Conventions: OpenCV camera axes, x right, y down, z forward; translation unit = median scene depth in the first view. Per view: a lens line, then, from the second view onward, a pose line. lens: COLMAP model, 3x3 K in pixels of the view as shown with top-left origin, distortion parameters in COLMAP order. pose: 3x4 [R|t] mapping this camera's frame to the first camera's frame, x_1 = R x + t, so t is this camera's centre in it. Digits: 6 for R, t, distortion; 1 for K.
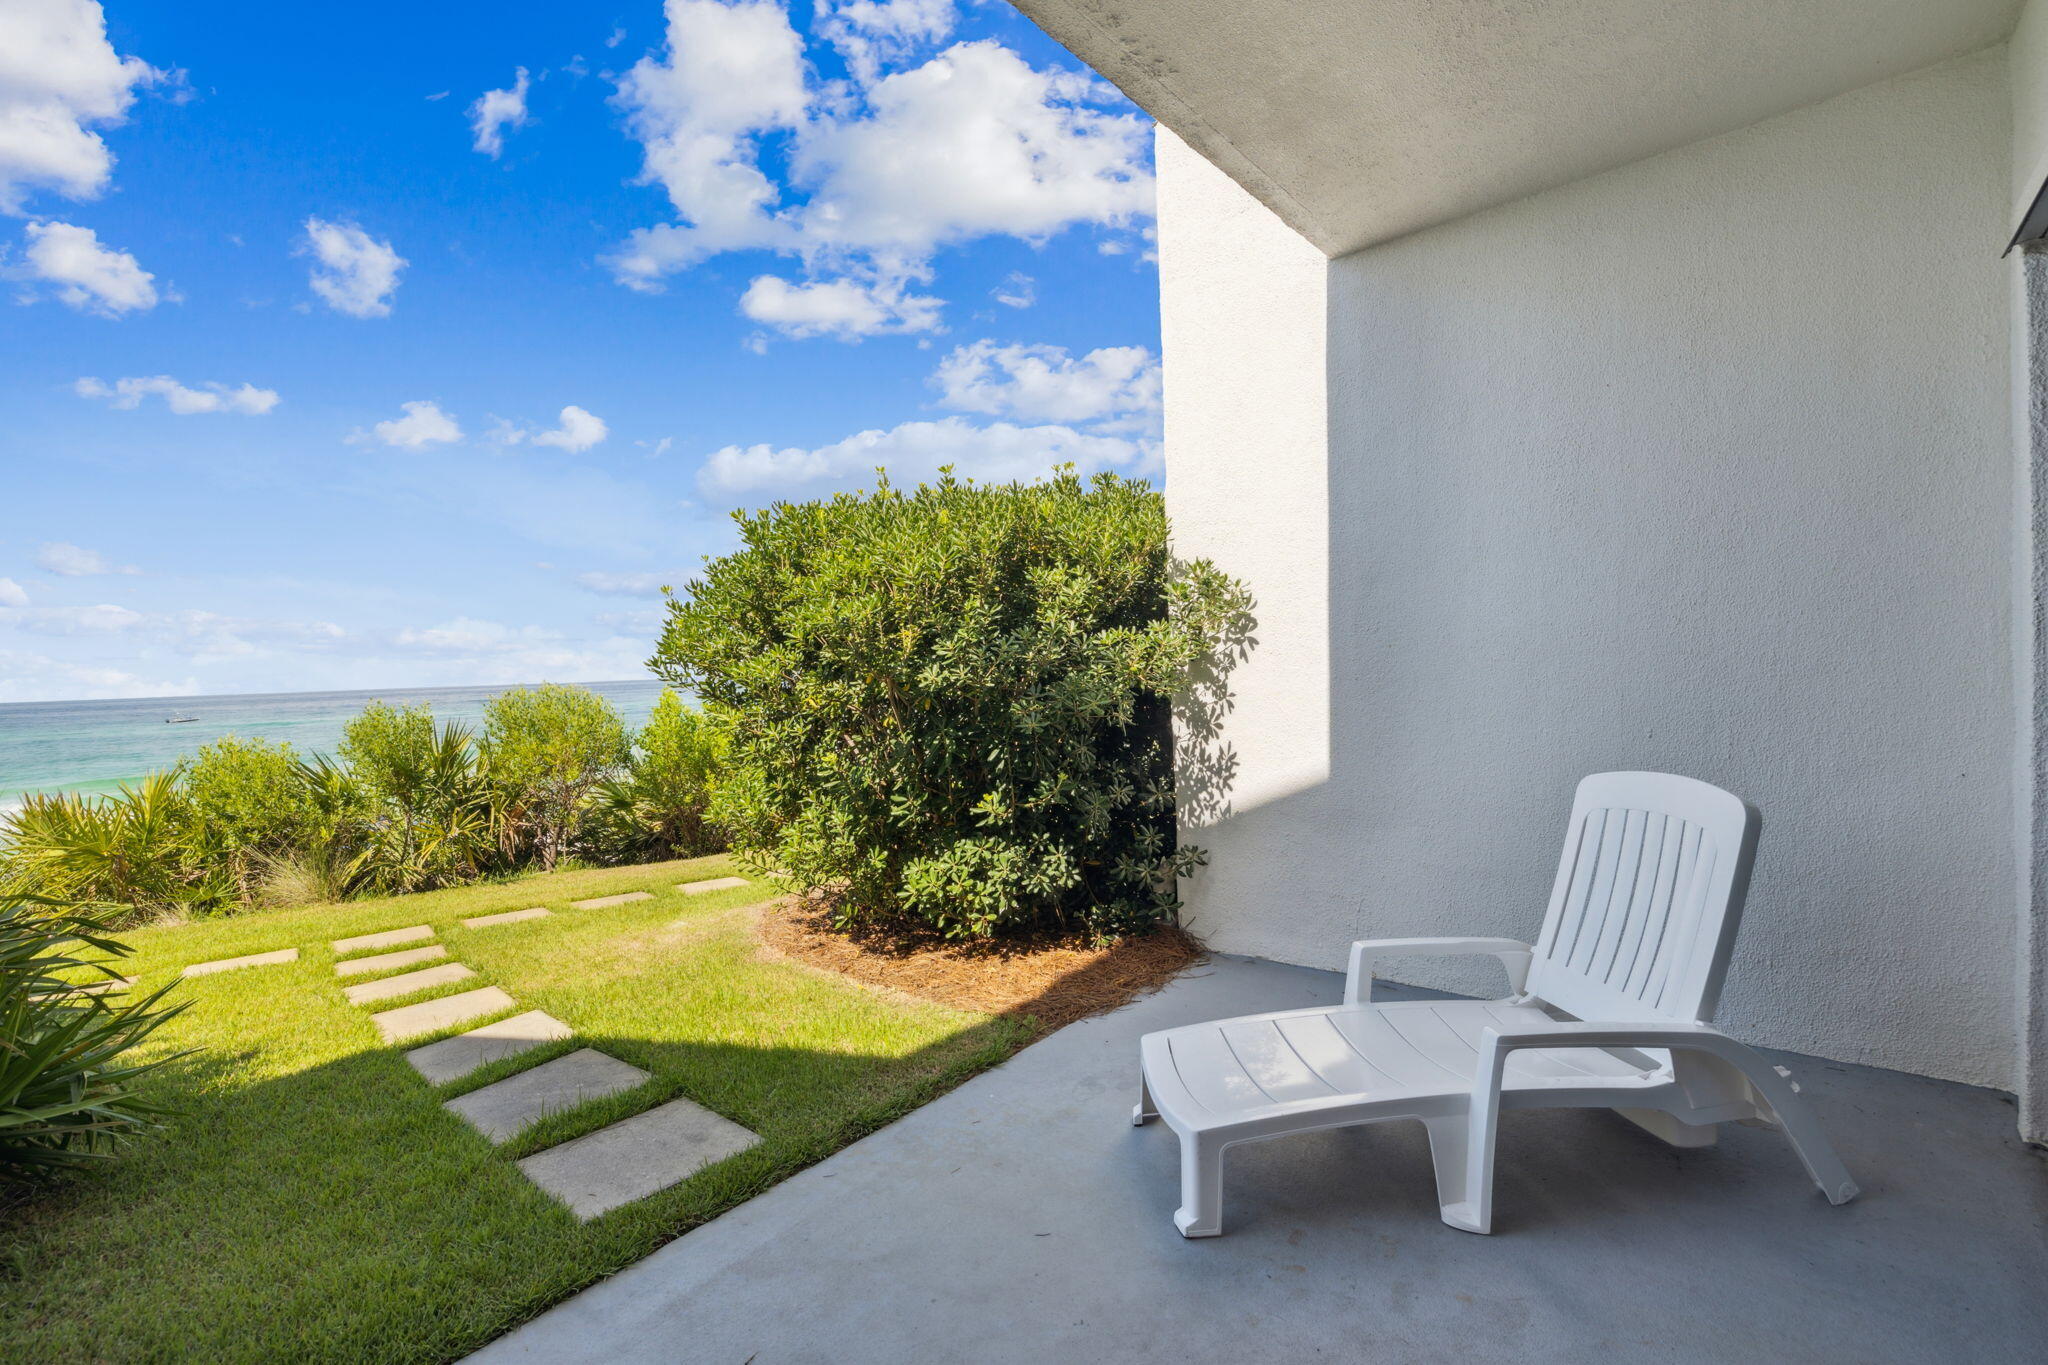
lens RADIAL K [[905.3, 0, 984.7], [0, 905.3, 673.4], [0, 0, 1]] dist [0.000064, 0.000242]
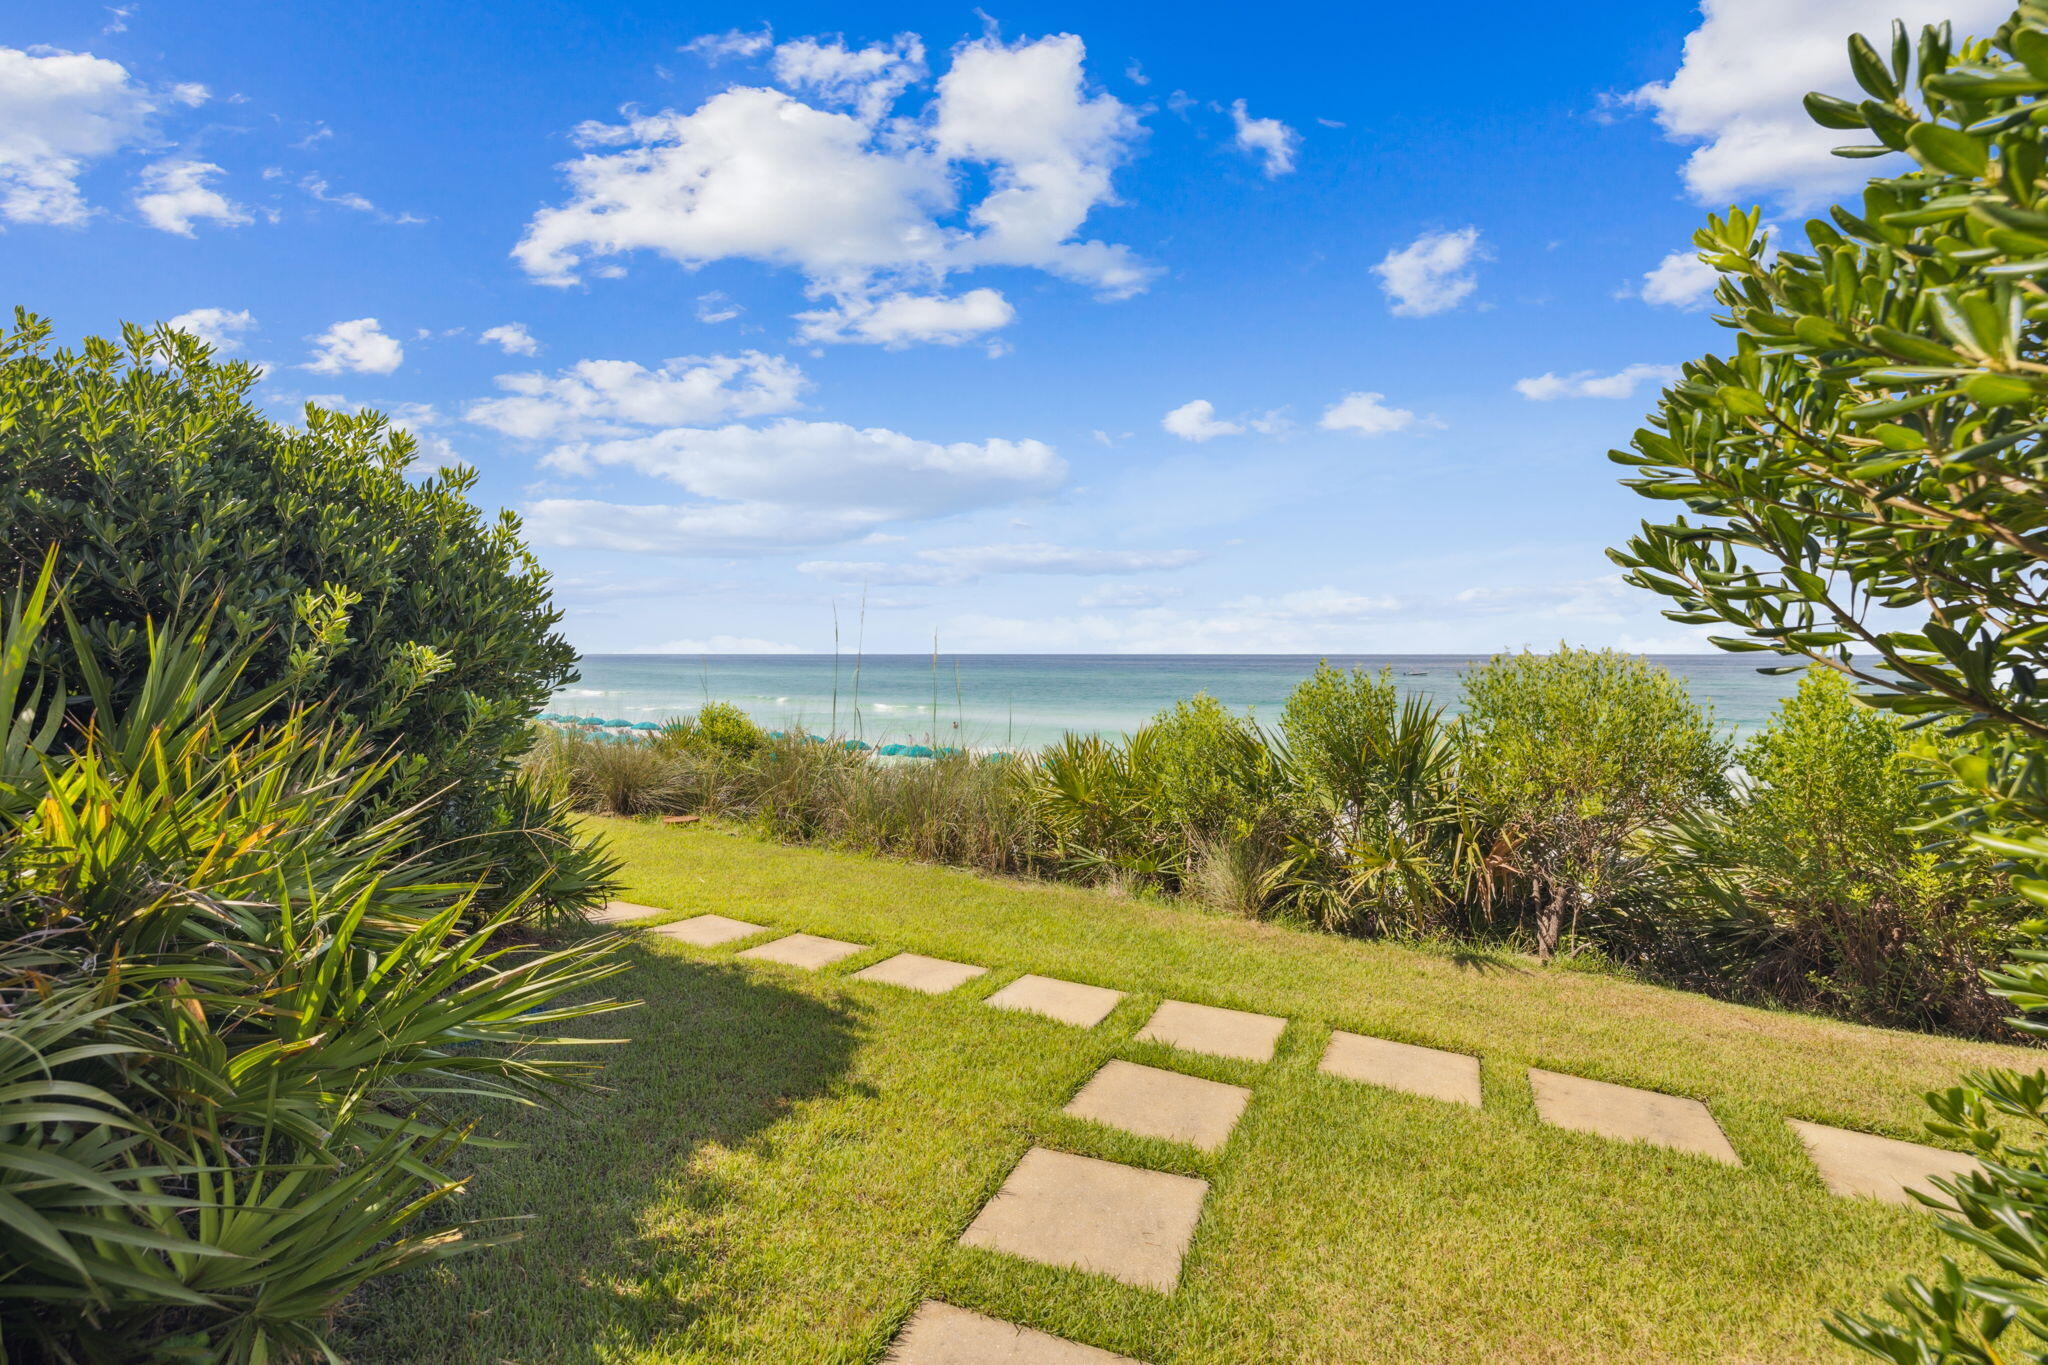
lens RADIAL K [[905.3, 0, 984.7], [0, 905.3, 673.4], [0, 0, 1]] dist [0.000064, 0.000242]
pose [[0.448248, 0.054952, -0.892219, -0.133835], [-0.019806, 0.998474, 0.051546, 0.008034], [0.893690, -0.005434, 0.448652, 0.436566]]
